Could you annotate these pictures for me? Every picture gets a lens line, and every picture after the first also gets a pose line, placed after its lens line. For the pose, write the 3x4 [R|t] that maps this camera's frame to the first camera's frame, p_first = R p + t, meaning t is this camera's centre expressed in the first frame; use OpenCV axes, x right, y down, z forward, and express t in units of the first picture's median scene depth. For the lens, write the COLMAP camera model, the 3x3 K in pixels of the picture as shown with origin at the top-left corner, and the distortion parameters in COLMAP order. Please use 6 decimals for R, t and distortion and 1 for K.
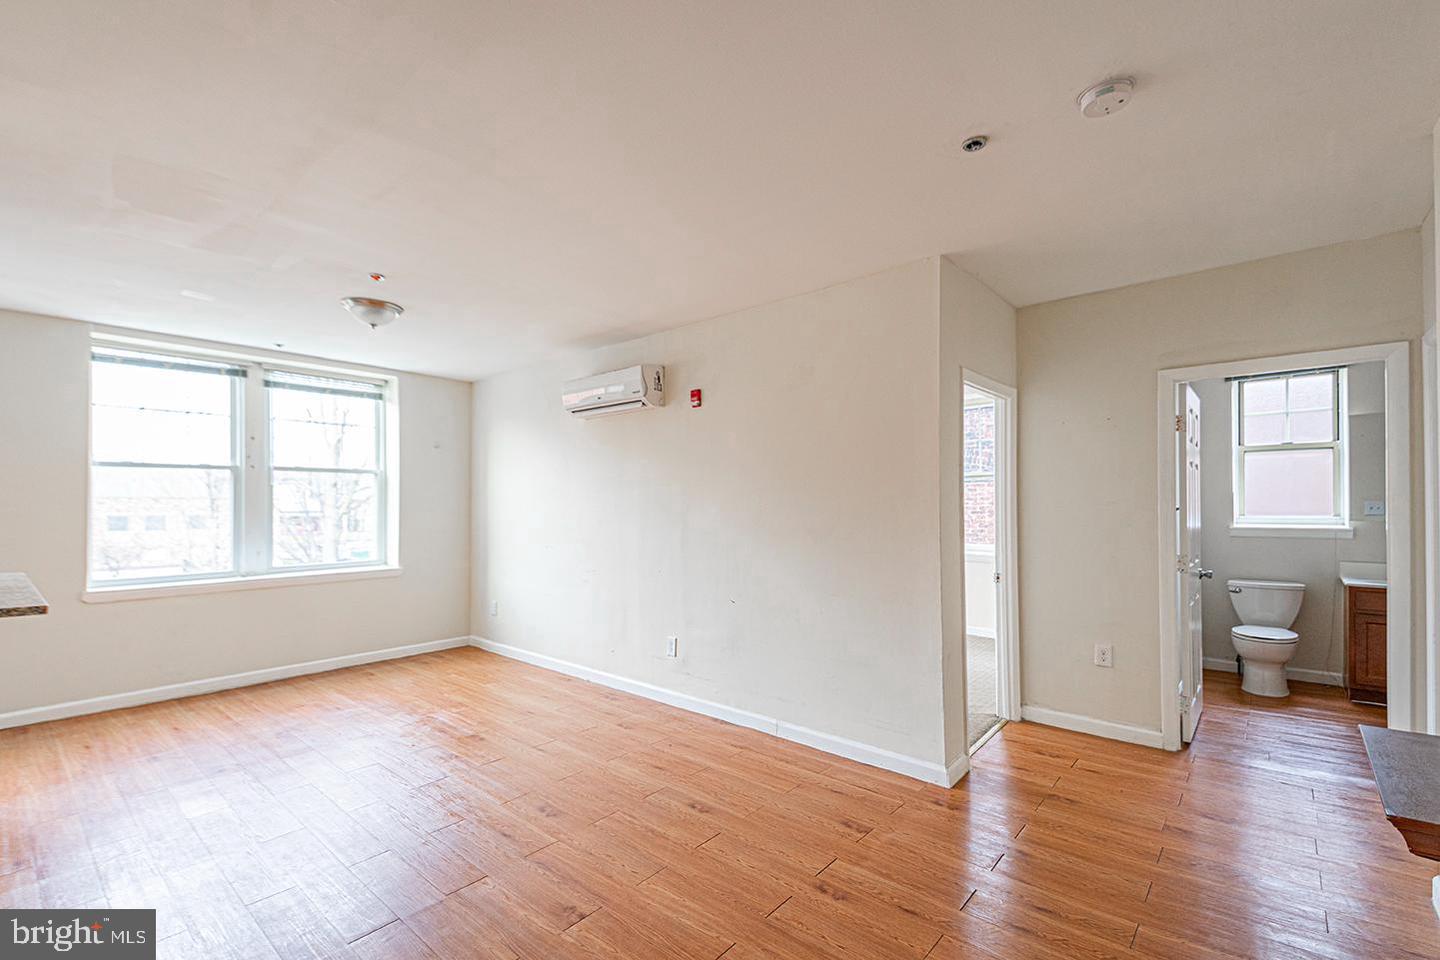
lens RADIAL K [[617.9, 0, 716.7], [0, 617.9, 497.3], [0, 0, 1]] dist [0.038321, 0.000105]
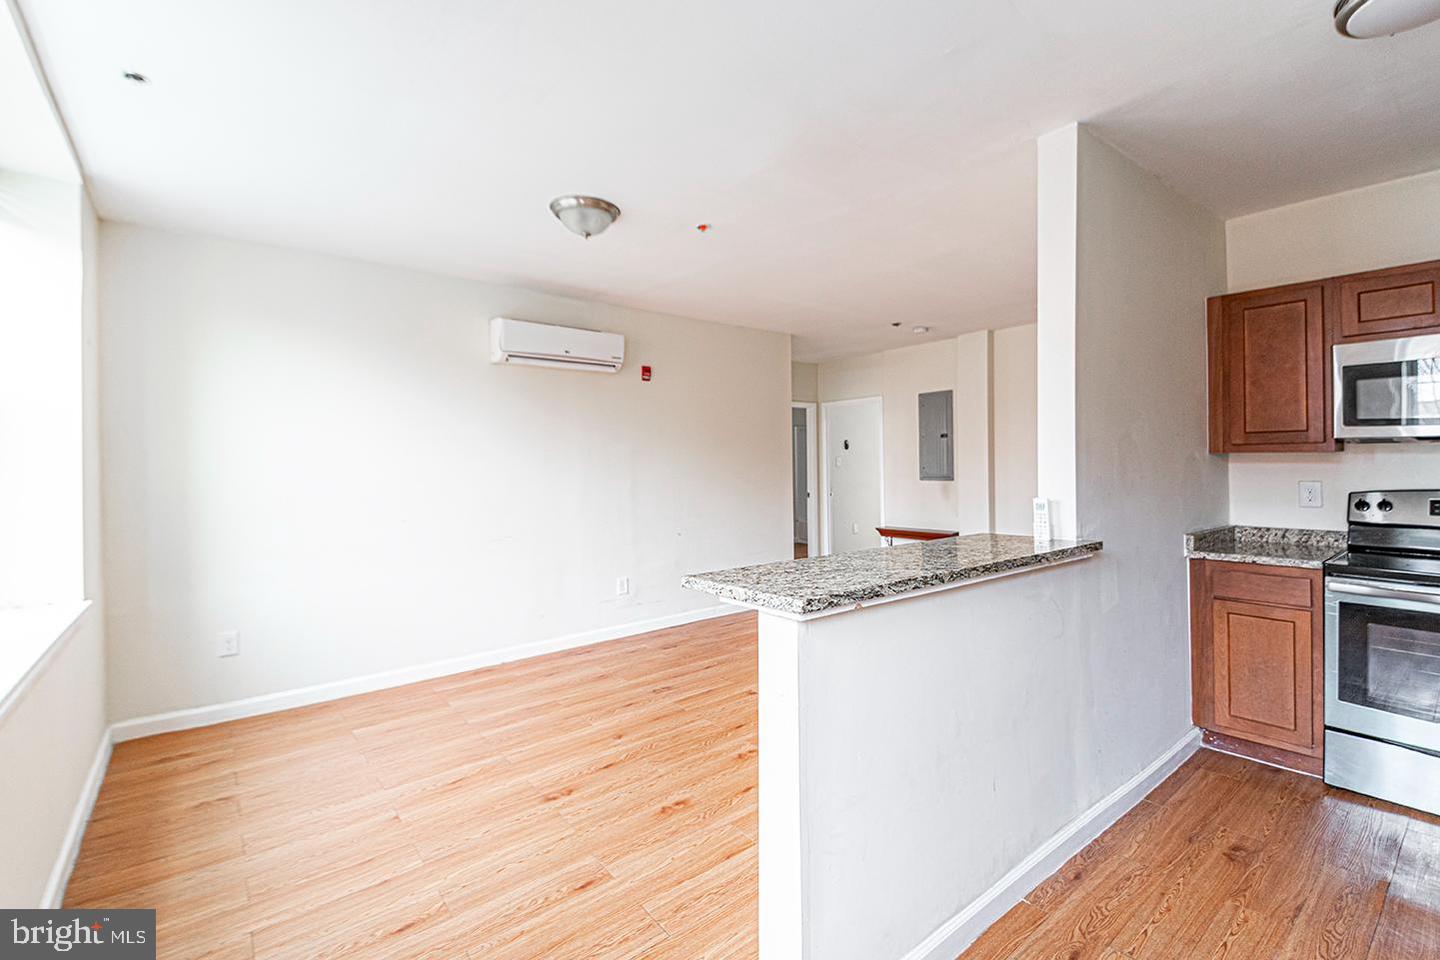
lens RADIAL K [[628.1, 0, 718.7], [0, 628.1, 463.7], [0, 0, 1]] dist [0.000917, 0.000068]
pose [[0.152116, 0.010262, 0.988309, -0.474638], [-0.001801, 0.999947, -0.010105, 0.010921], [-0.988361, -0.000243, 0.152127, 0.260793]]
